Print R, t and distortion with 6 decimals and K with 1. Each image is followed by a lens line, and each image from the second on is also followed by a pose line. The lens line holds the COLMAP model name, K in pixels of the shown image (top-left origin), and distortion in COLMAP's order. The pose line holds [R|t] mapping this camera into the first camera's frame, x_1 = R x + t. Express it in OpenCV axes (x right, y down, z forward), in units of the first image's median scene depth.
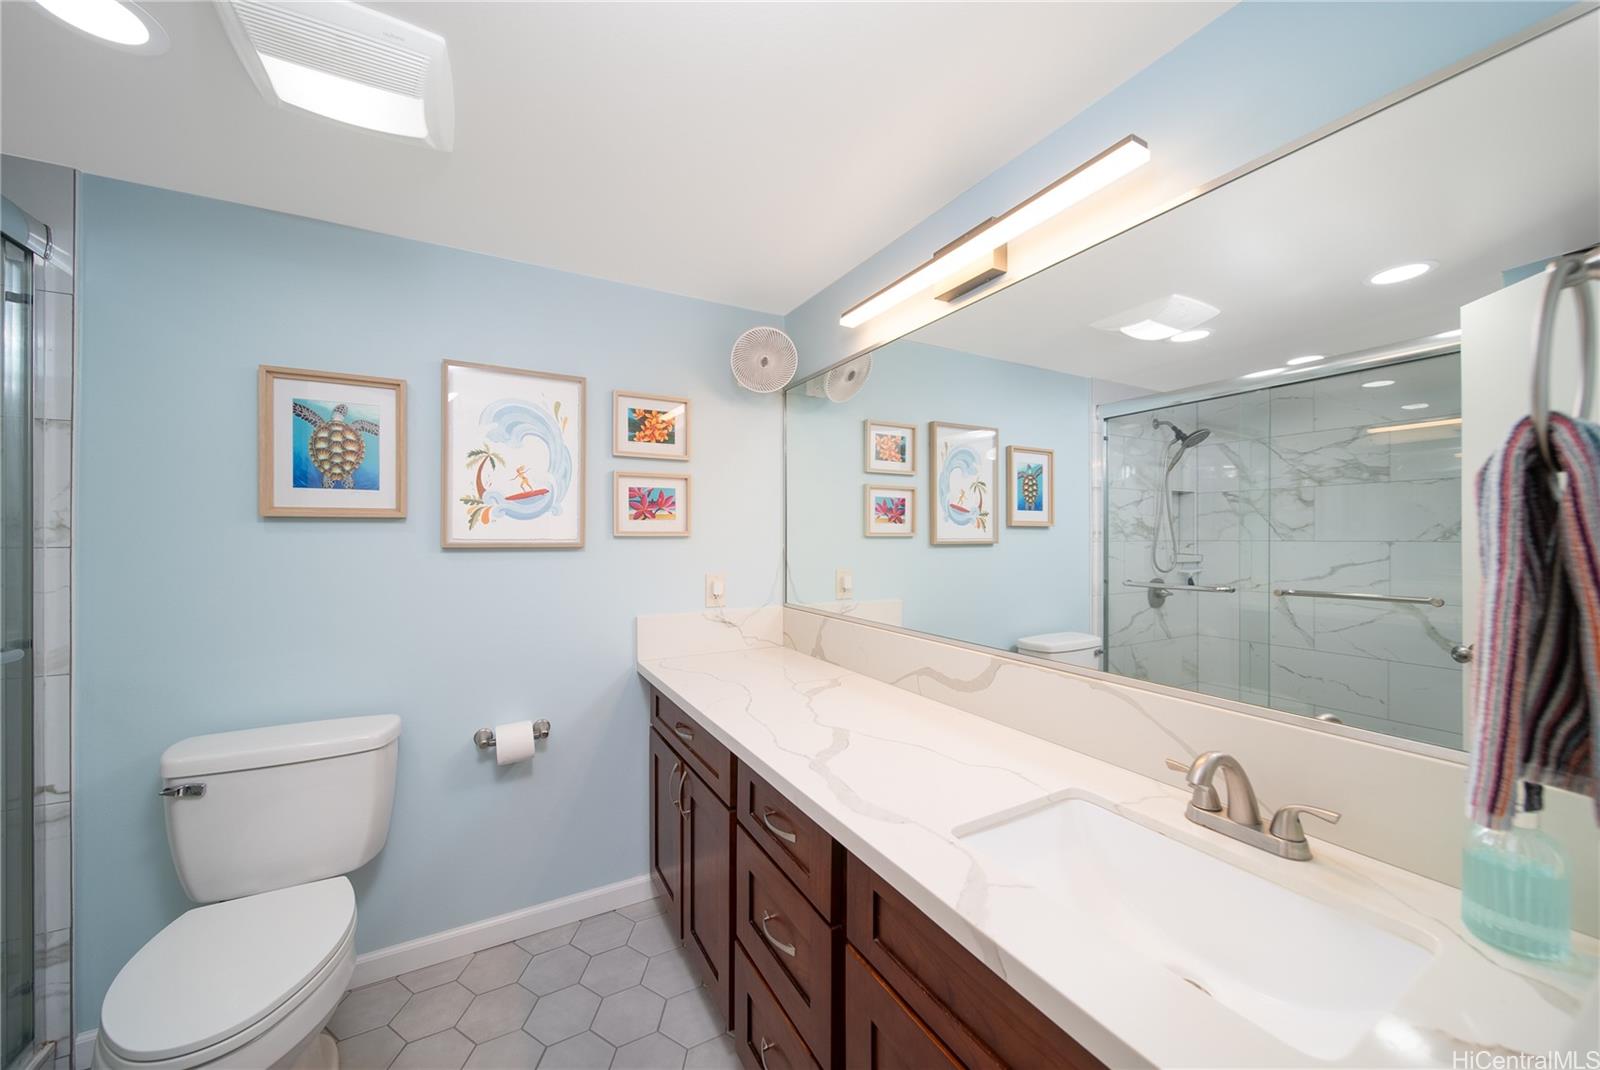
lens RADIAL K [[580.5, 0, 800.0], [0, 580.5, 535.0], [0, 0, 1]] dist [-0.018839, -0.000085]
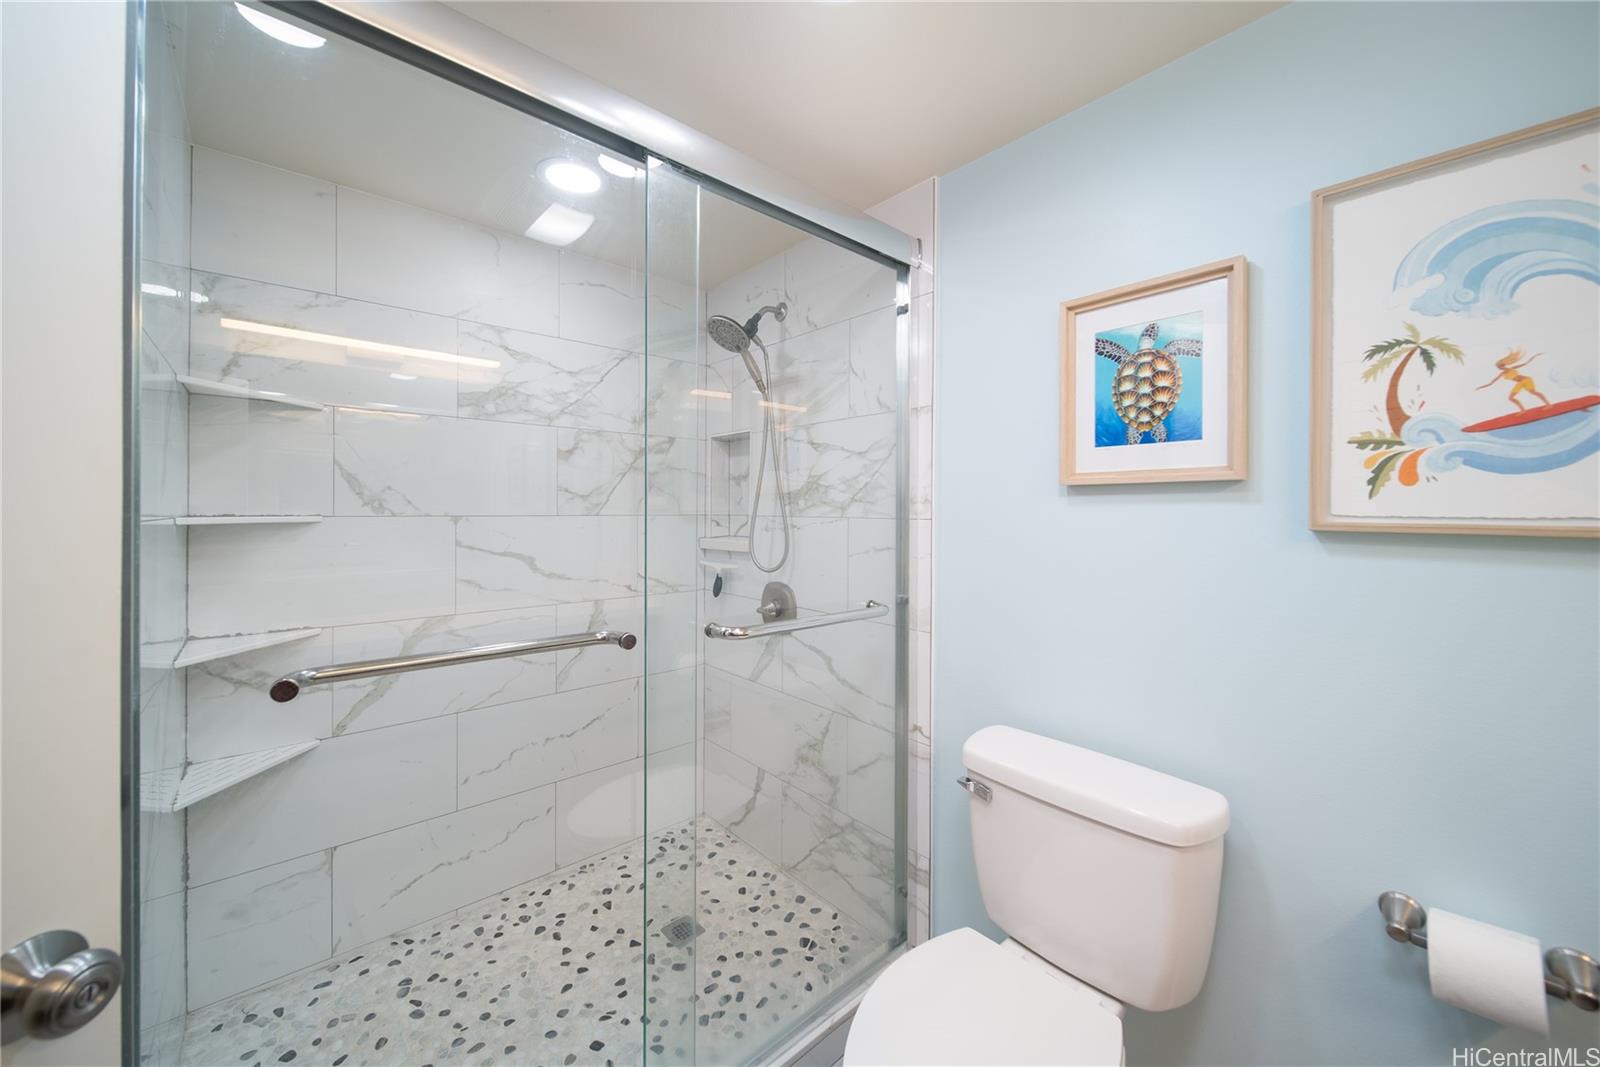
lens RADIAL K [[591.5, 0, 802.4], [0, 591.5, 510.6], [0, 0, 1]] dist [0.000329, -0.000358]
pose [[0.207711, 0.003147, -0.978185, -0.171125], [0.000258, 0.999995, 0.003272, 0.000695], [0.978190, -0.000932, 0.207709, 0.423448]]
